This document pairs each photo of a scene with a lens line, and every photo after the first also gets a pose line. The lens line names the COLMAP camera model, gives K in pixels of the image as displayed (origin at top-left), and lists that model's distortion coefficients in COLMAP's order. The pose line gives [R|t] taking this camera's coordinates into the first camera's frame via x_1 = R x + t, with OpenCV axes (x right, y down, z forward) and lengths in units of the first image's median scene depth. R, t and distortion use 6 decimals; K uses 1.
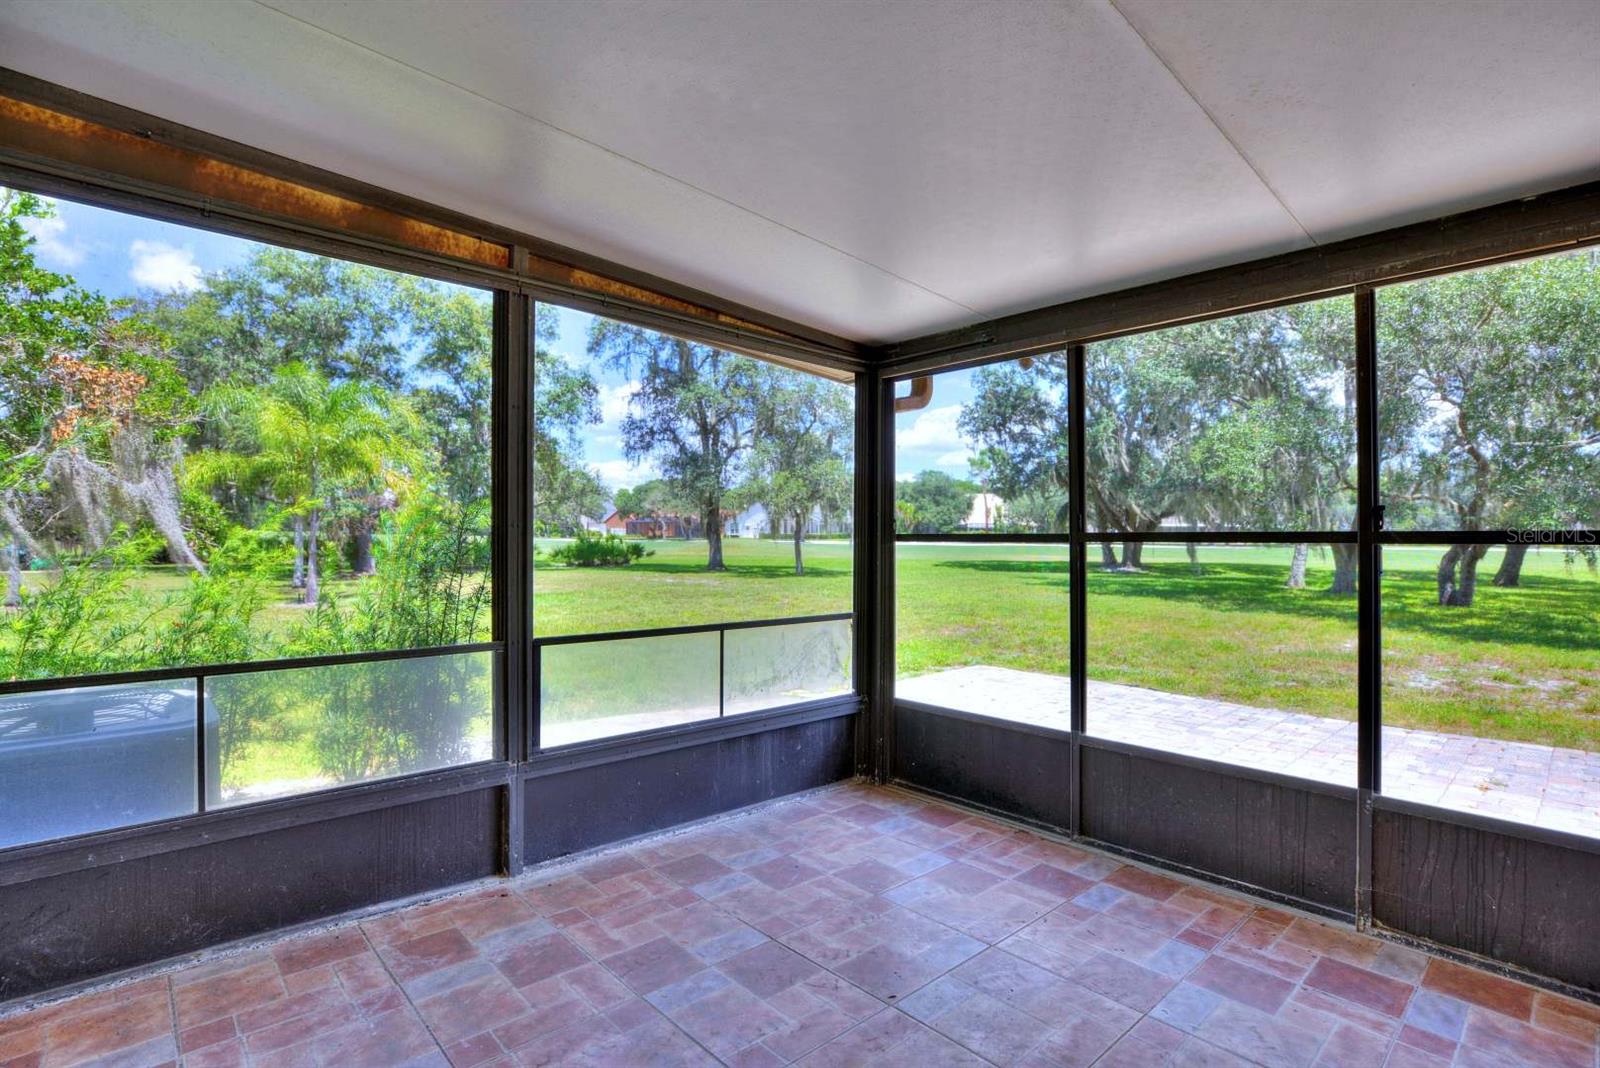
lens RADIAL K [[756.9, 0, 800.0], [0, 756.9, 534.0], [0, 0, 1]] dist [-0.002006, 0.000328]
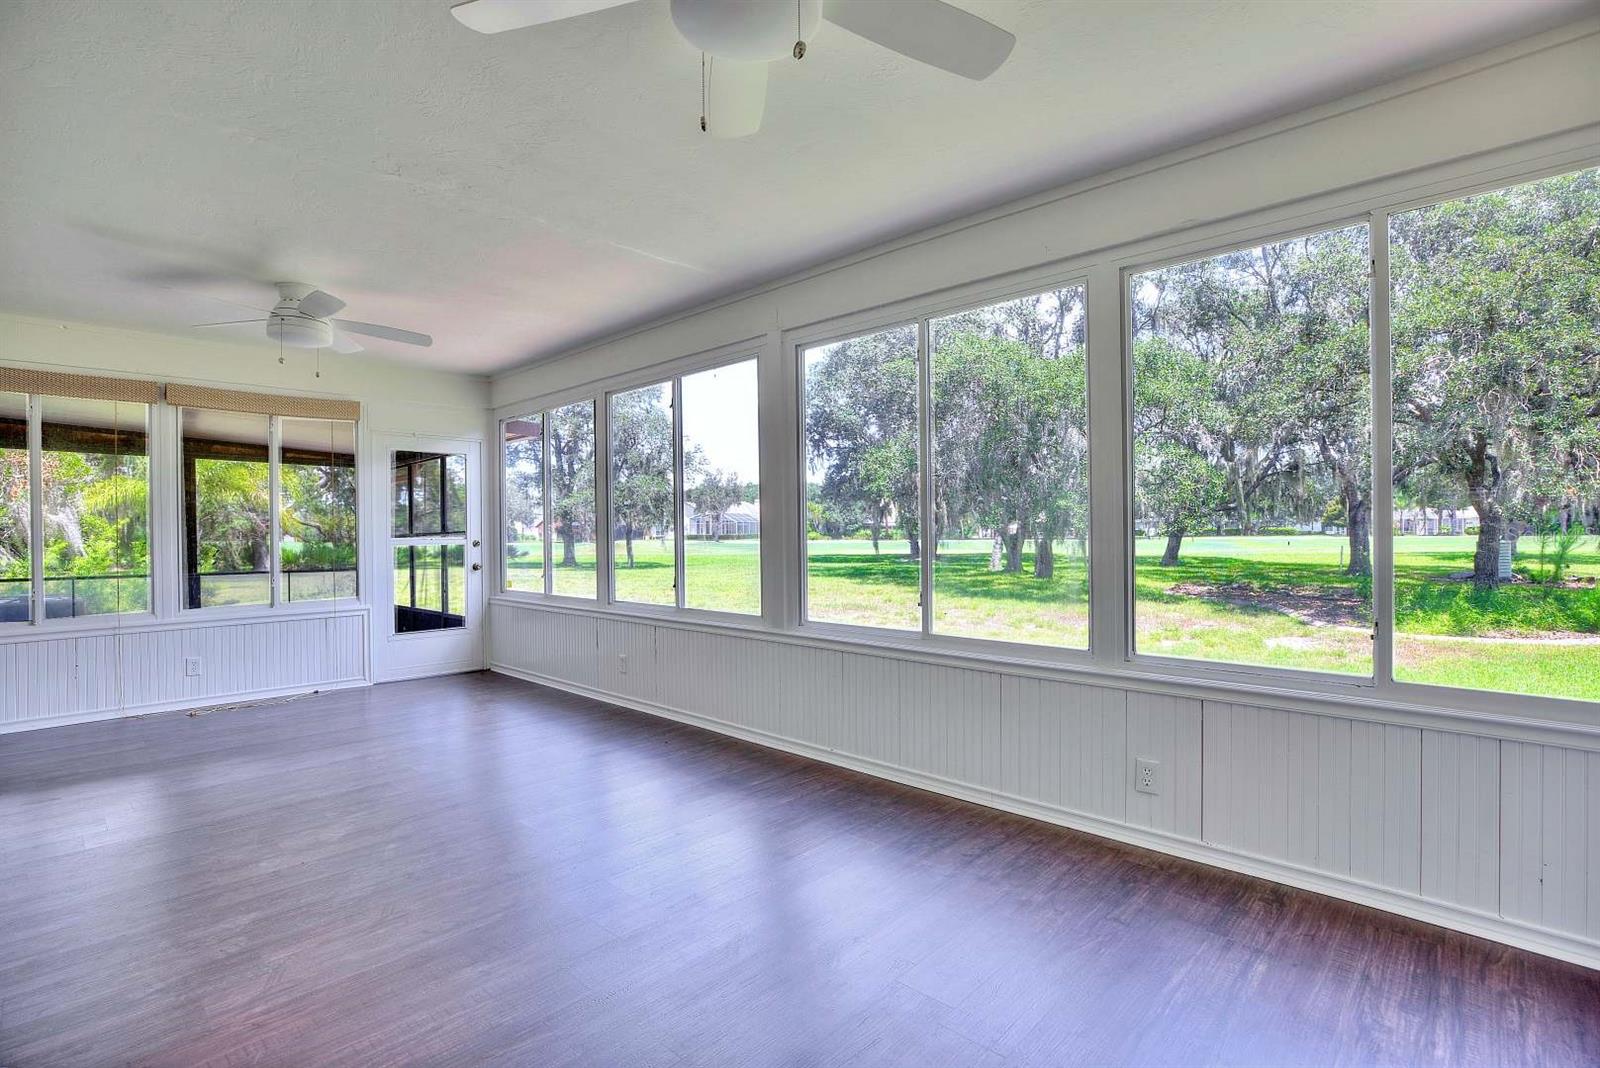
lens RADIAL K [[756.9, 0, 800.0], [0, 756.9, 534.0], [0, 0, 1]] dist [-0.002006, 0.000328]
pose [[0.998542, -0.016463, 0.051412, 0.197984], [0.016467, 0.999864, 0.000356, 0.002323], [-0.051411, 0.000491, 0.998677, -0.220078]]
